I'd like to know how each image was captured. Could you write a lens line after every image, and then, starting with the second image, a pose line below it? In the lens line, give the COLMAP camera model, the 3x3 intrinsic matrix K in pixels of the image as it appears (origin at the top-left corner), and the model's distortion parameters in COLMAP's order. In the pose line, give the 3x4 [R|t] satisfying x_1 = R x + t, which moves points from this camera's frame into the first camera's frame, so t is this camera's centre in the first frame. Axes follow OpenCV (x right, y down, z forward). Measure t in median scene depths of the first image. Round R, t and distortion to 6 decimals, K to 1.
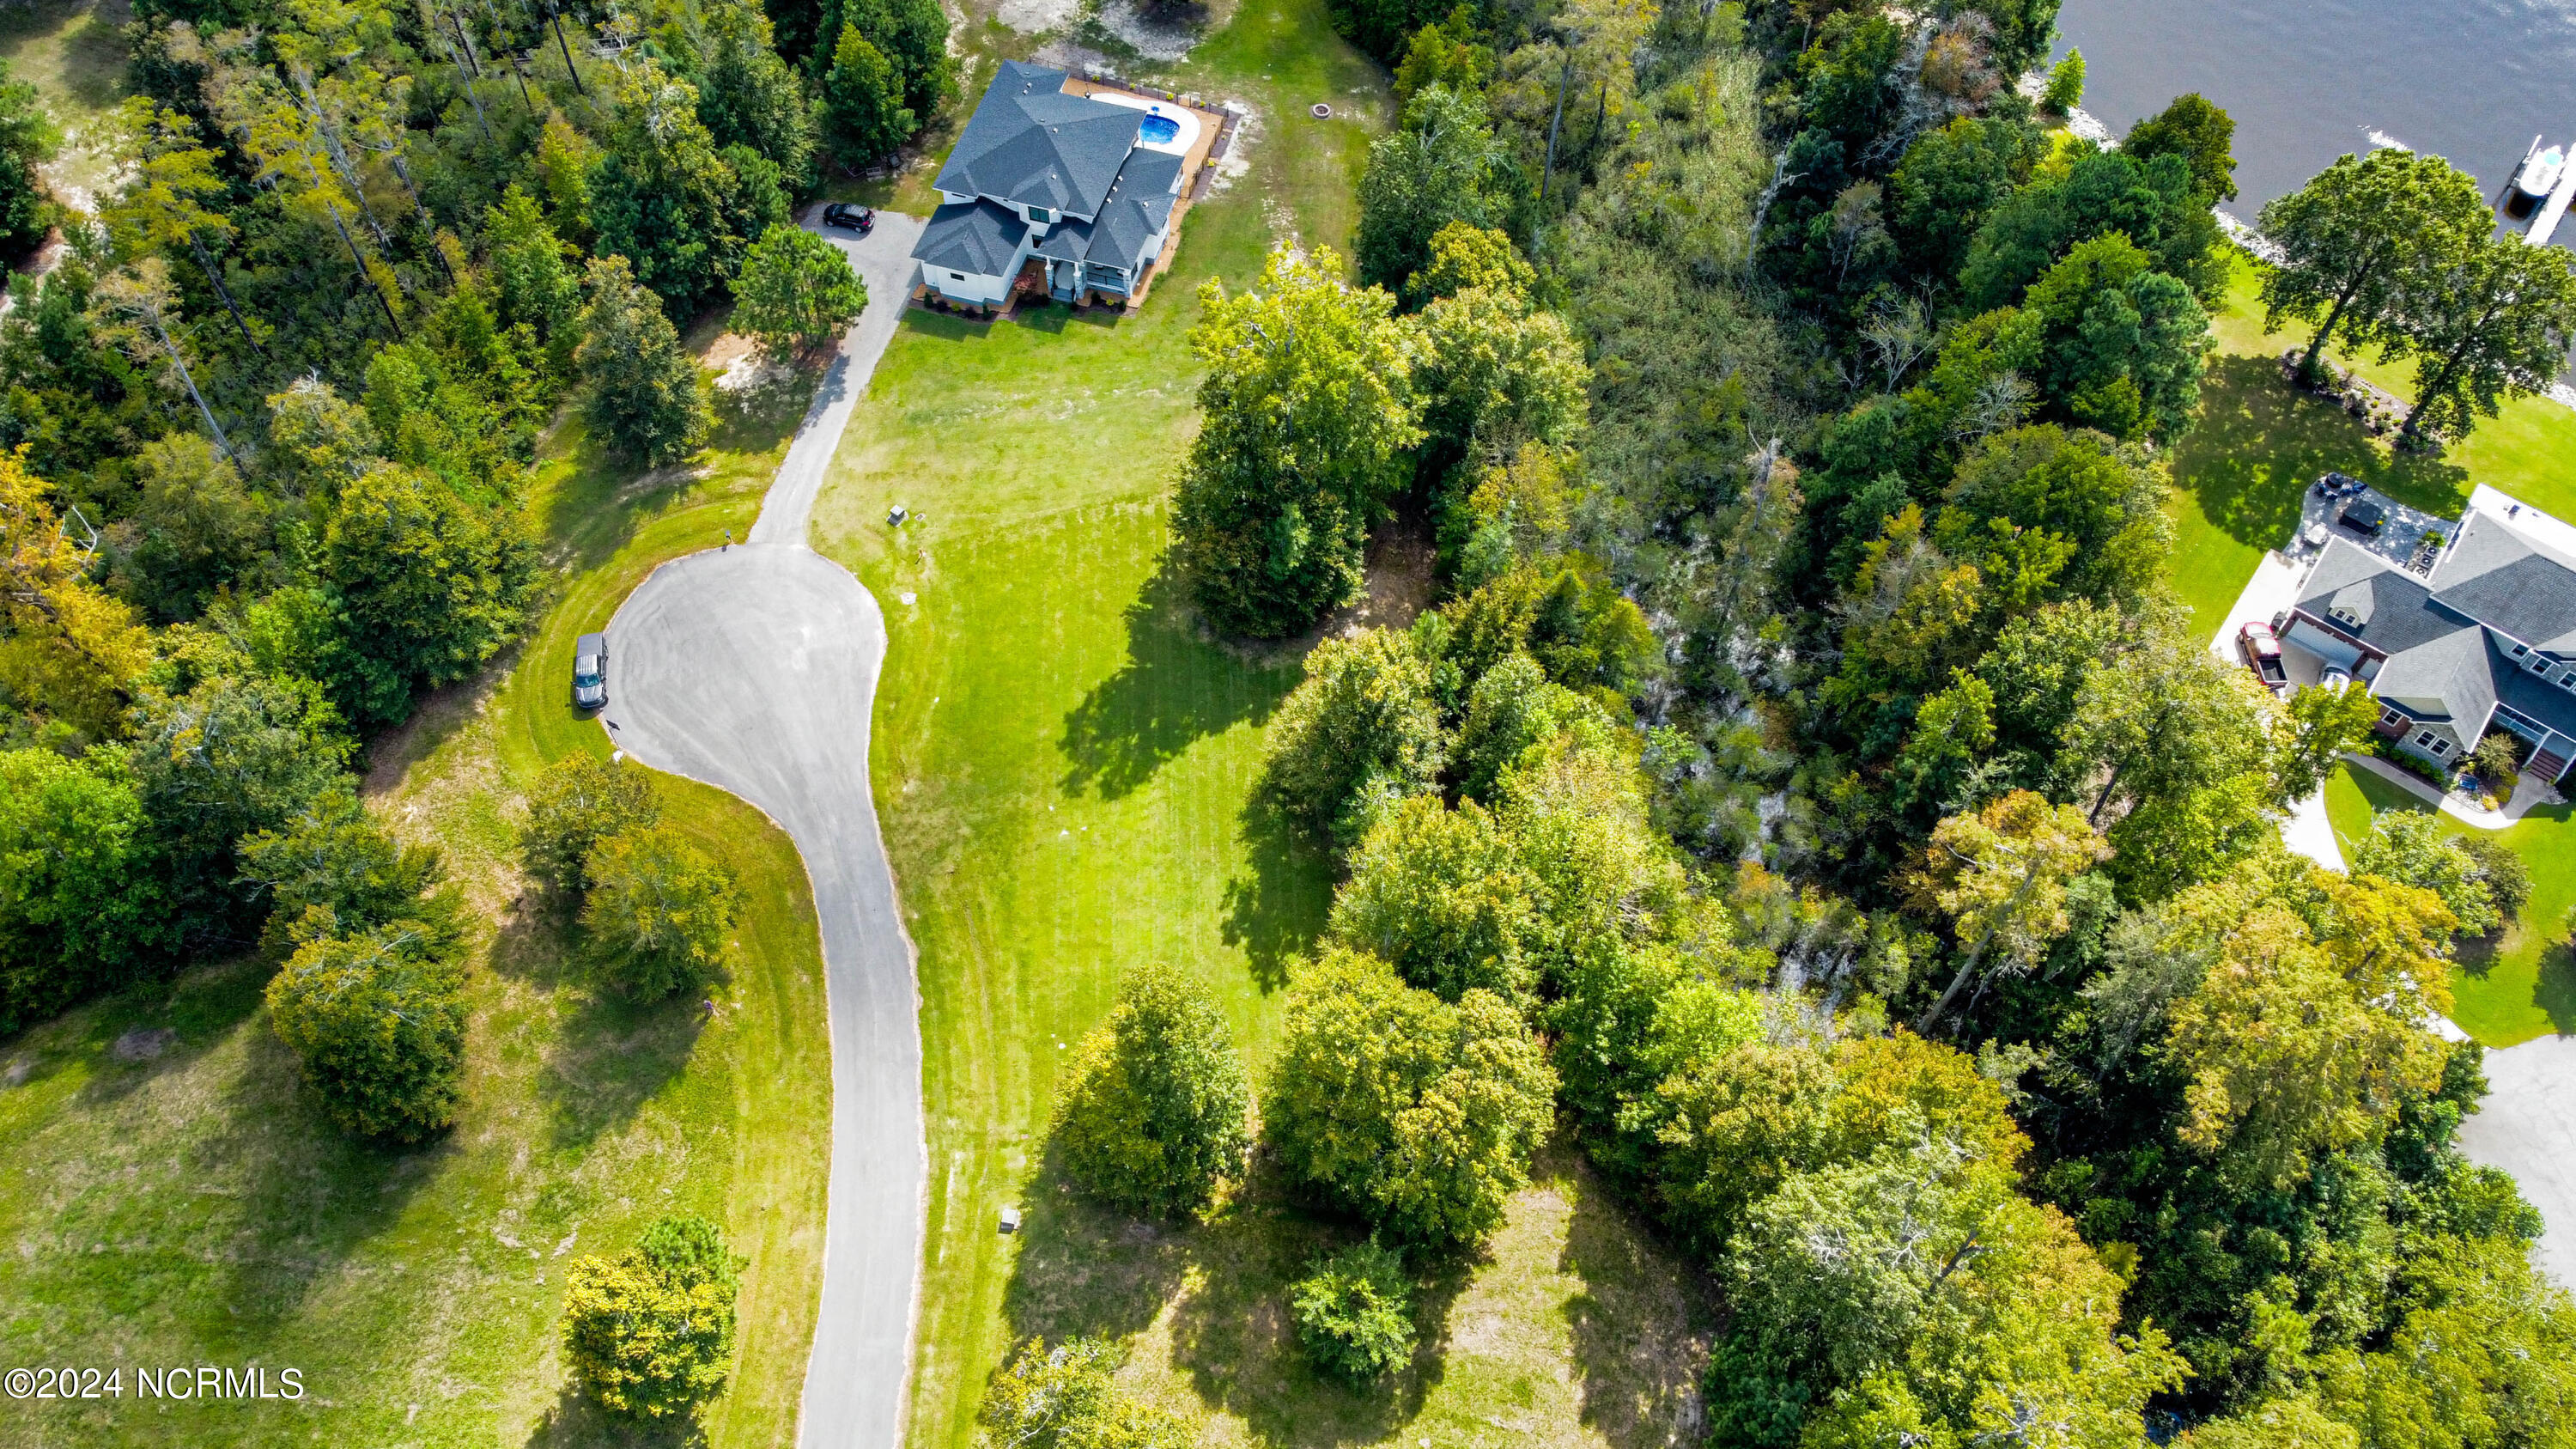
lens RADIAL K [[1955.7, 0, 1264.2], [0, 1955.7, 747.0], [0, 0, 1]] dist [0.000048, -0.003084]
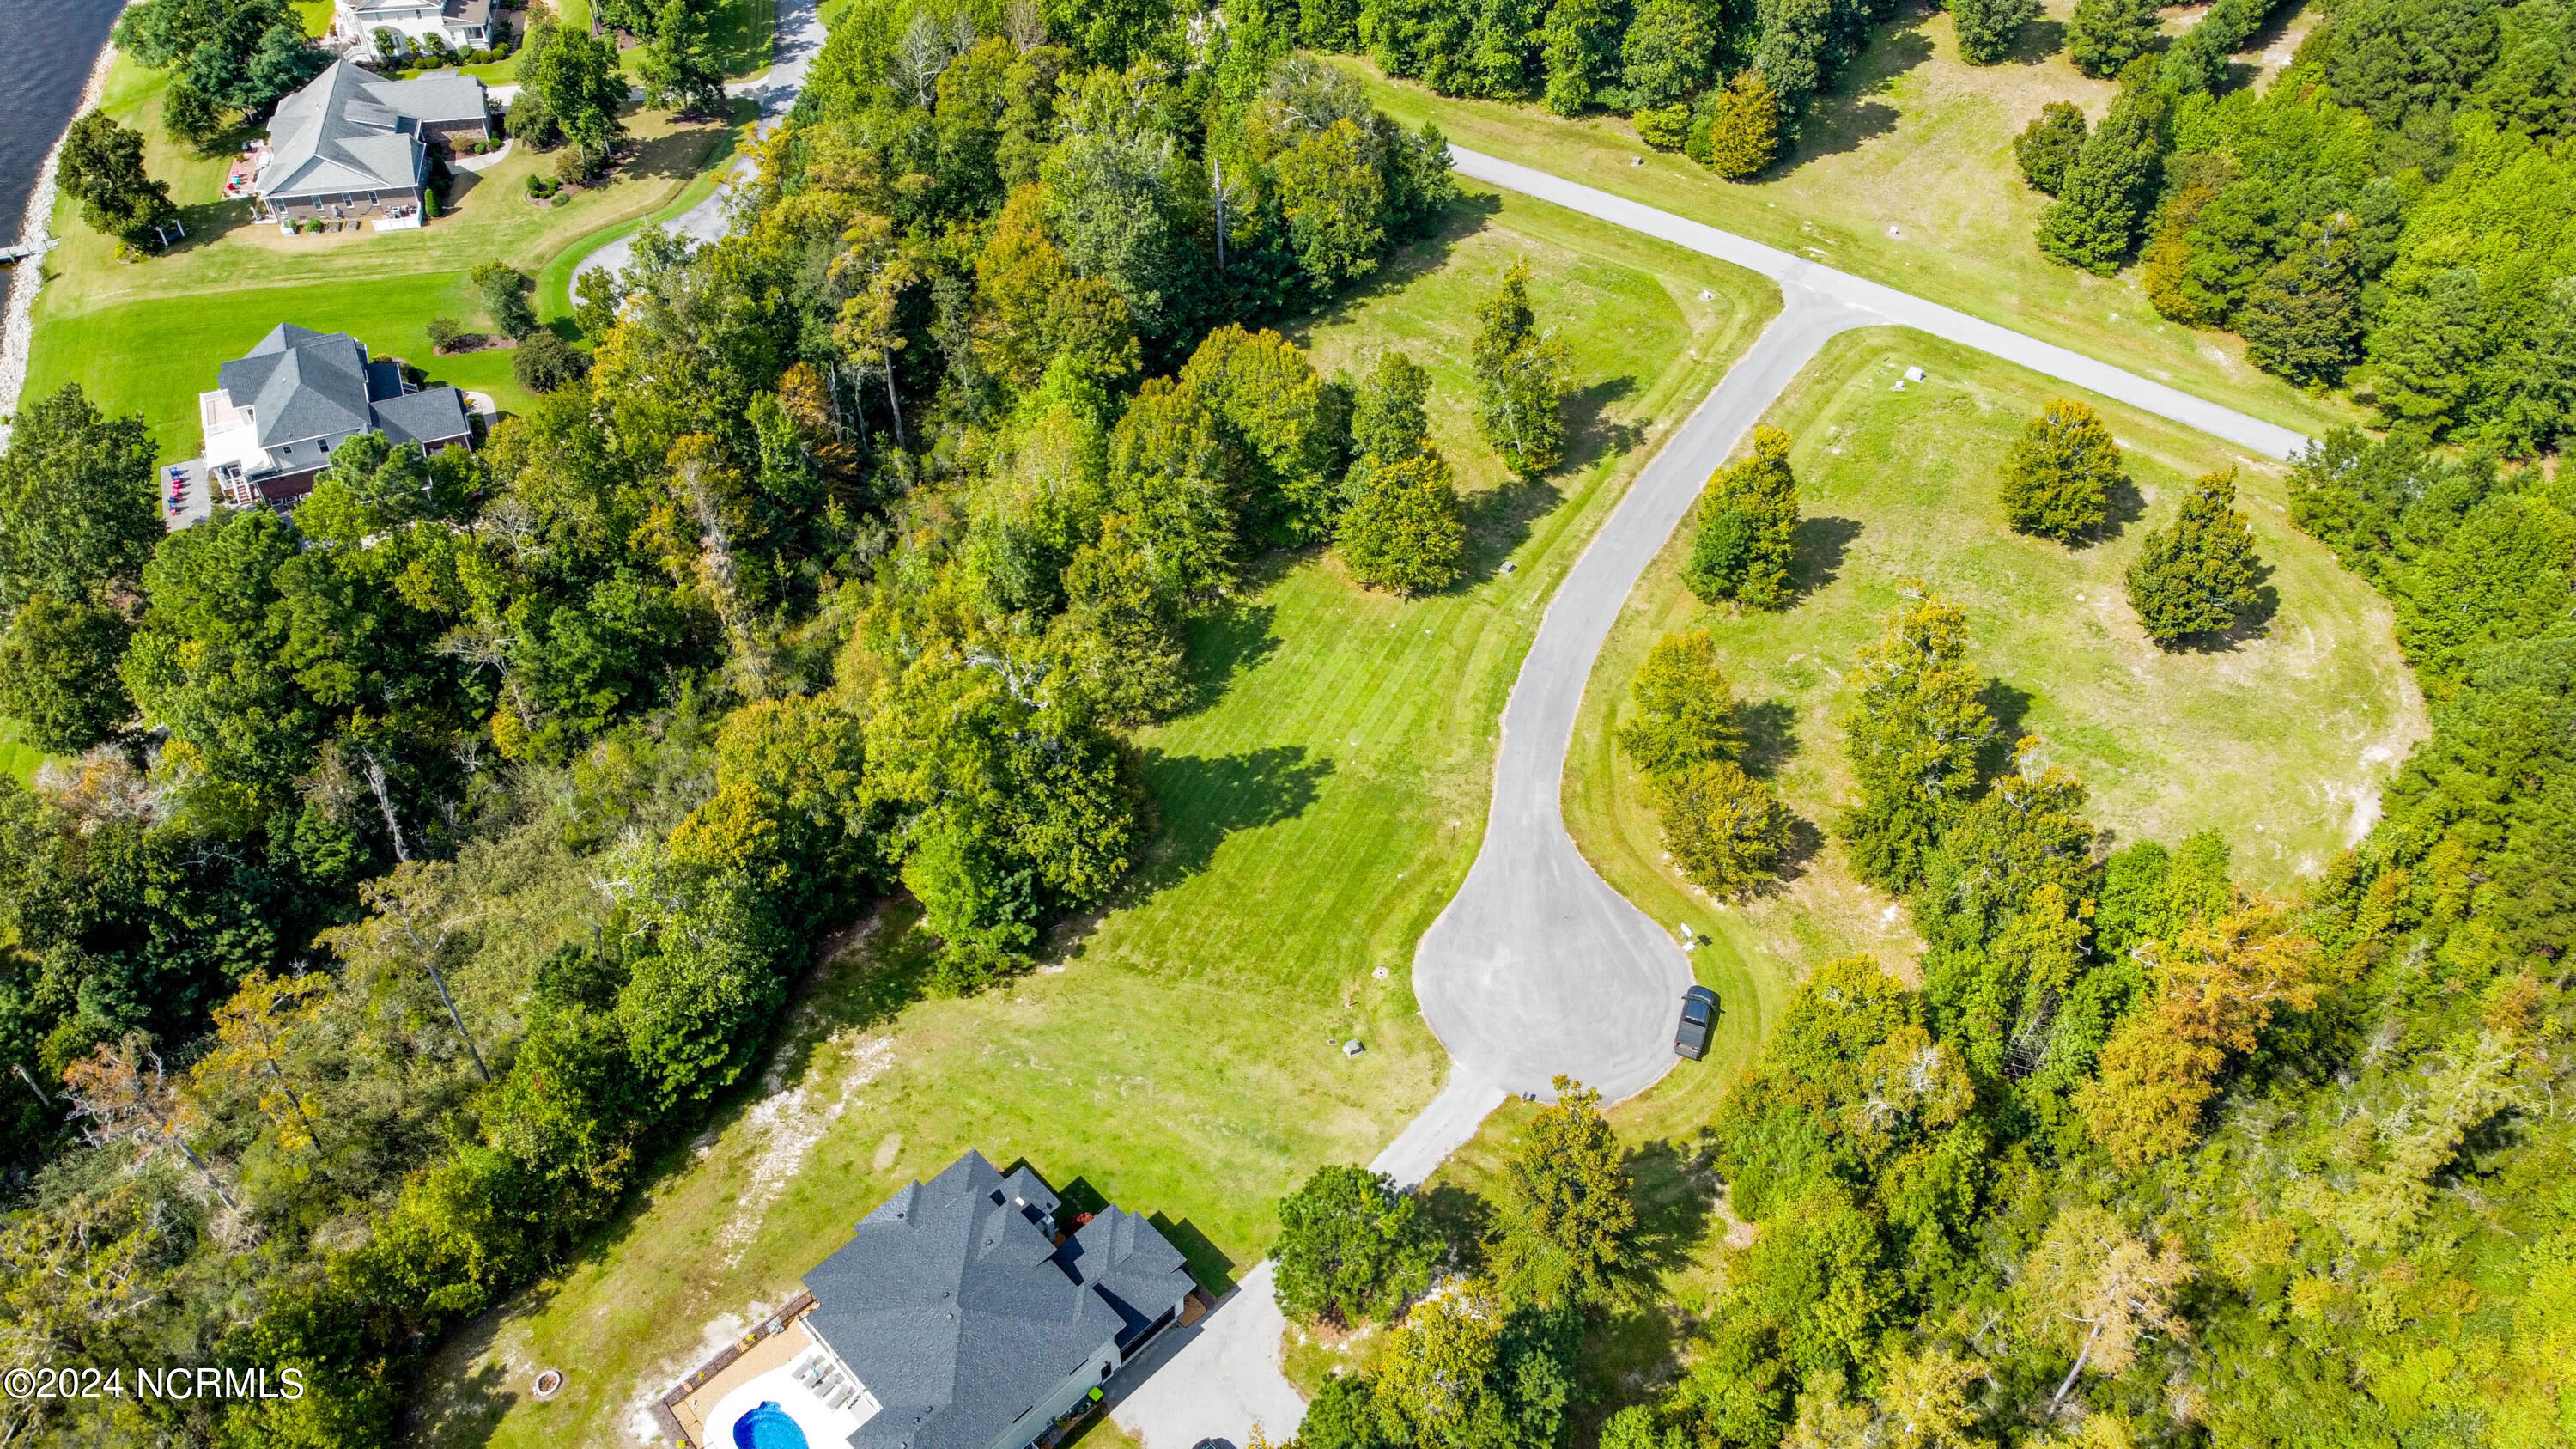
lens RADIAL K [[1955.7, 0, 1271.4], [0, 1955.7, 726.4], [0, 0, 1]] dist [0.000048, -0.003084]
pose [[-0.874901, -0.351025, 0.333660, -0.446903], [0.403064, -0.145816, 0.903481, -1.044902], [-0.268491, 0.924943, 0.269060, 0.658937]]
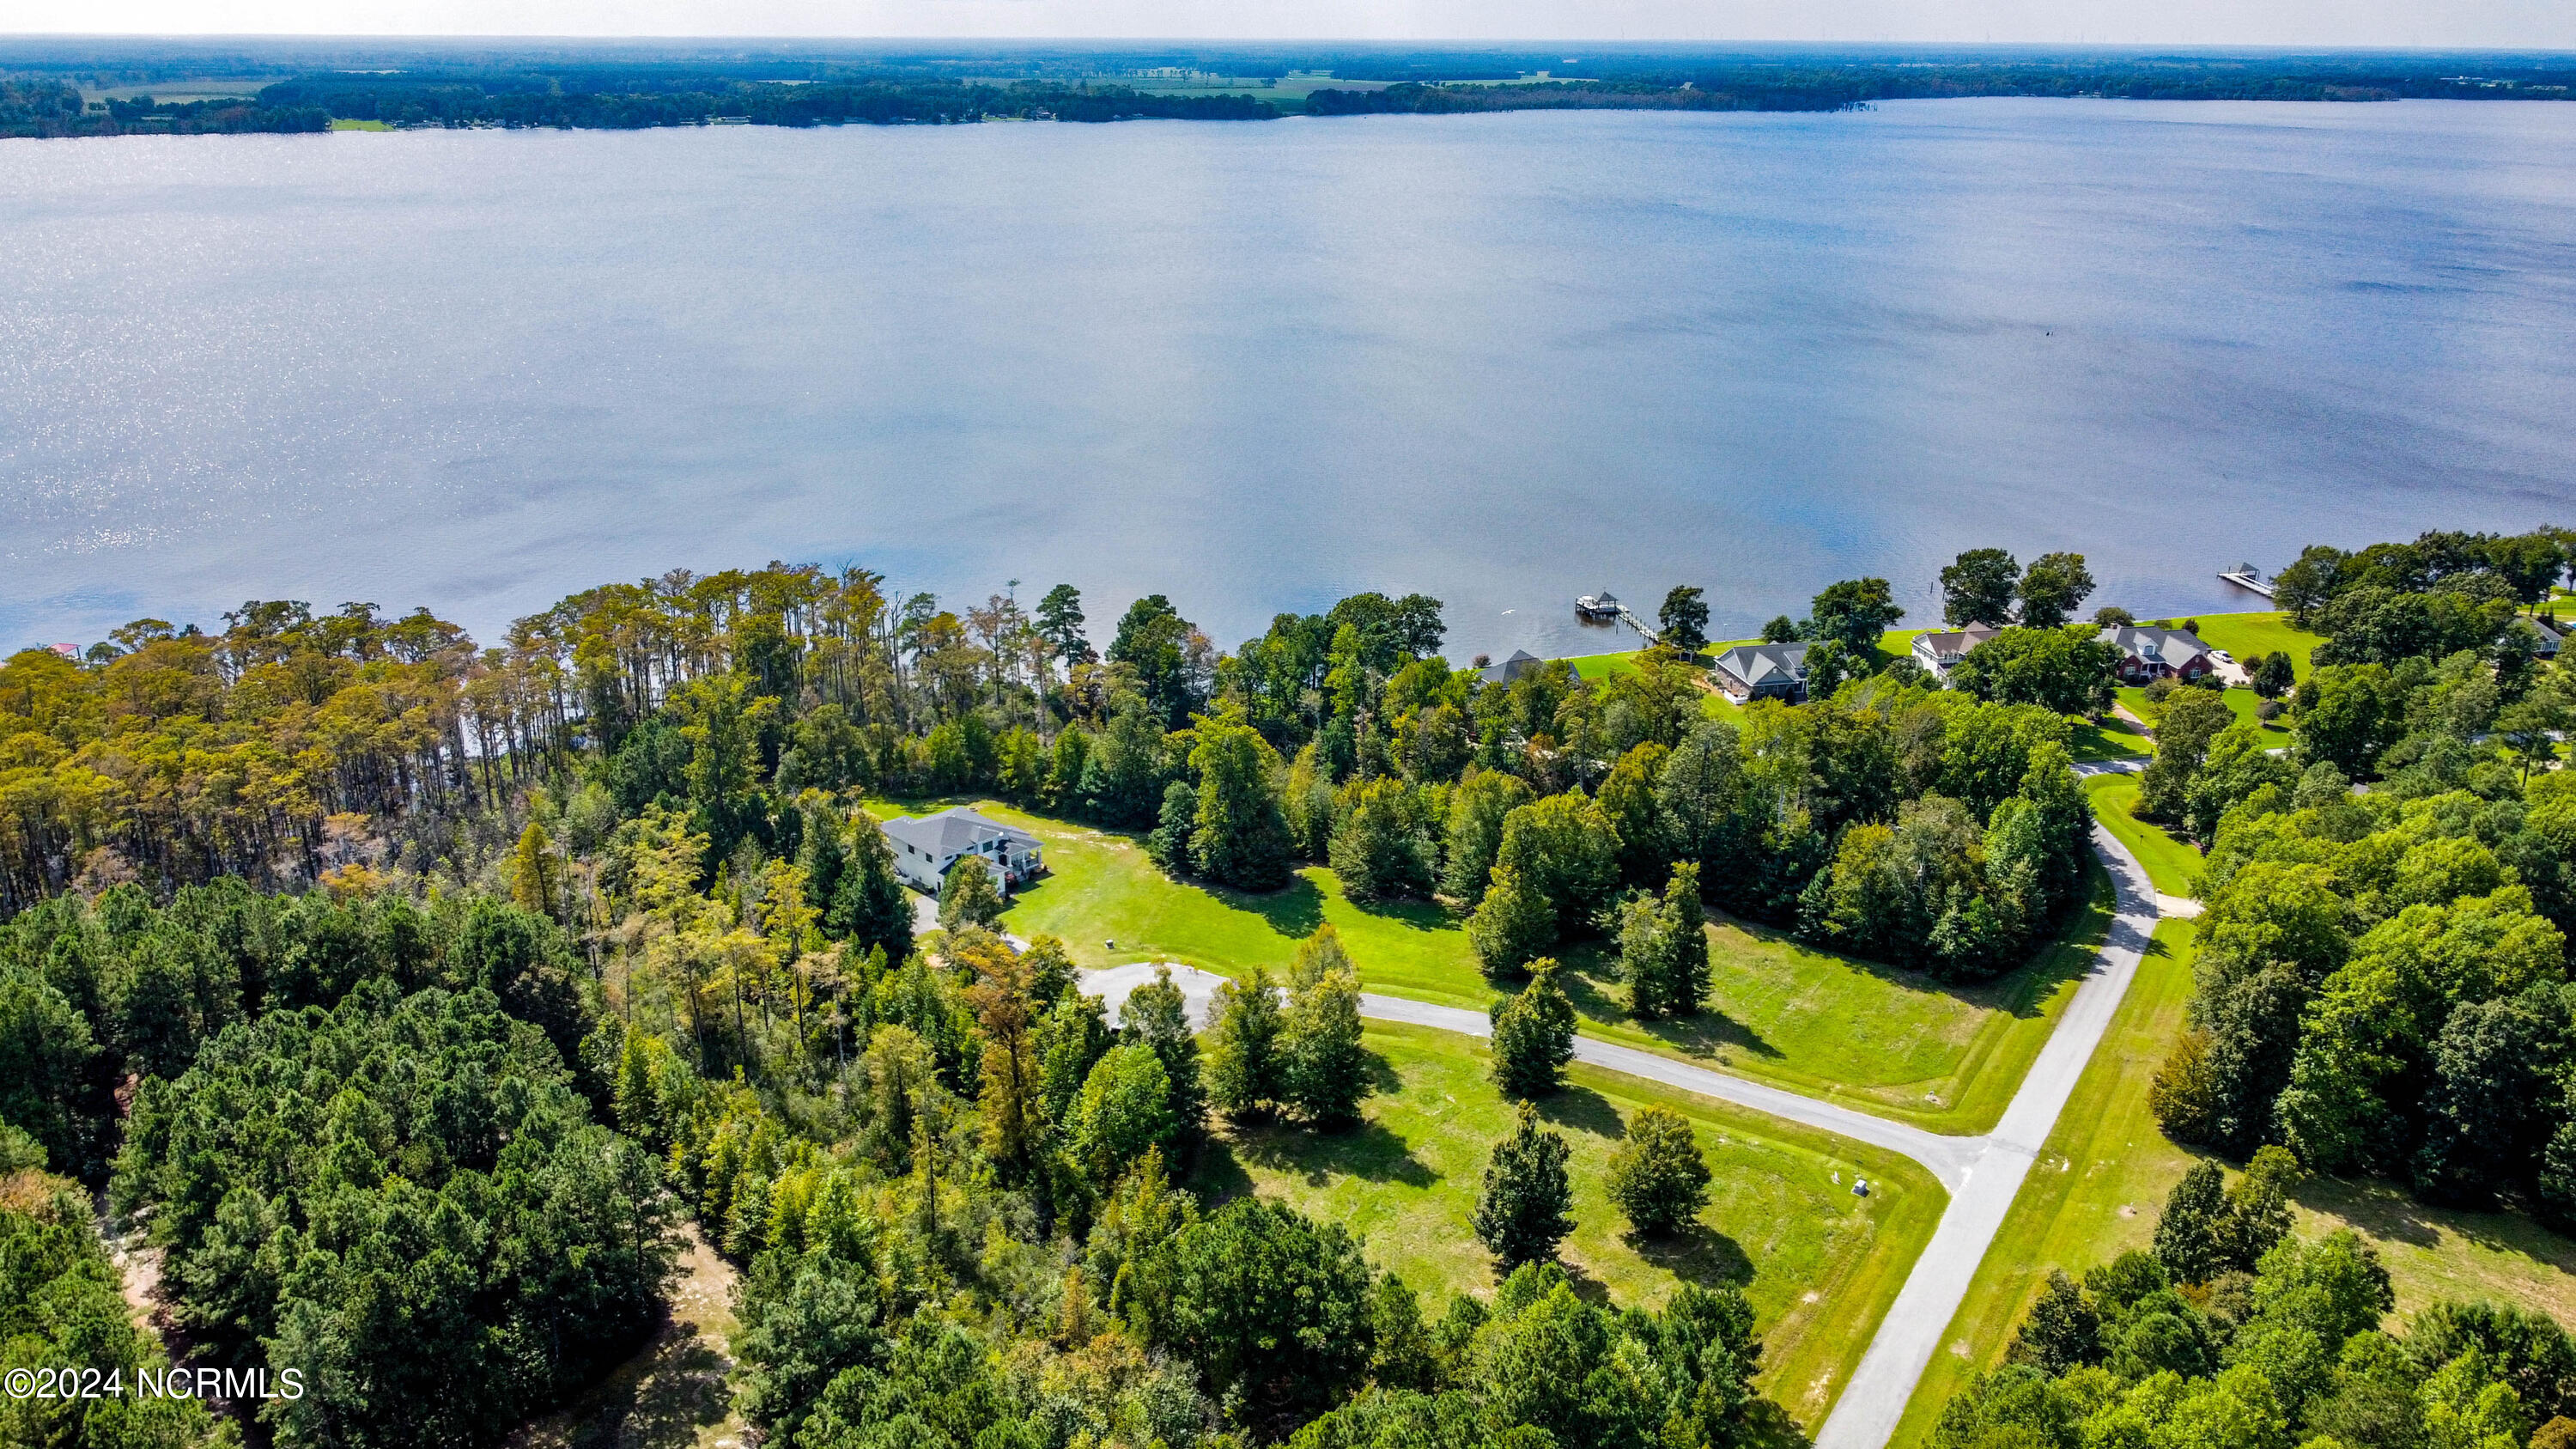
lens RADIAL K [[1955.7, 0, 1294.6], [0, 1955.7, 731.7], [0, 0, 1]] dist [0.000048, -0.003084]
pose [[0.461845, -0.293485, 0.836998, -1.659363], [0.743836, 0.642170, -0.185269, 0.228019], [-0.483122, 0.708155, 0.514888, -0.142085]]
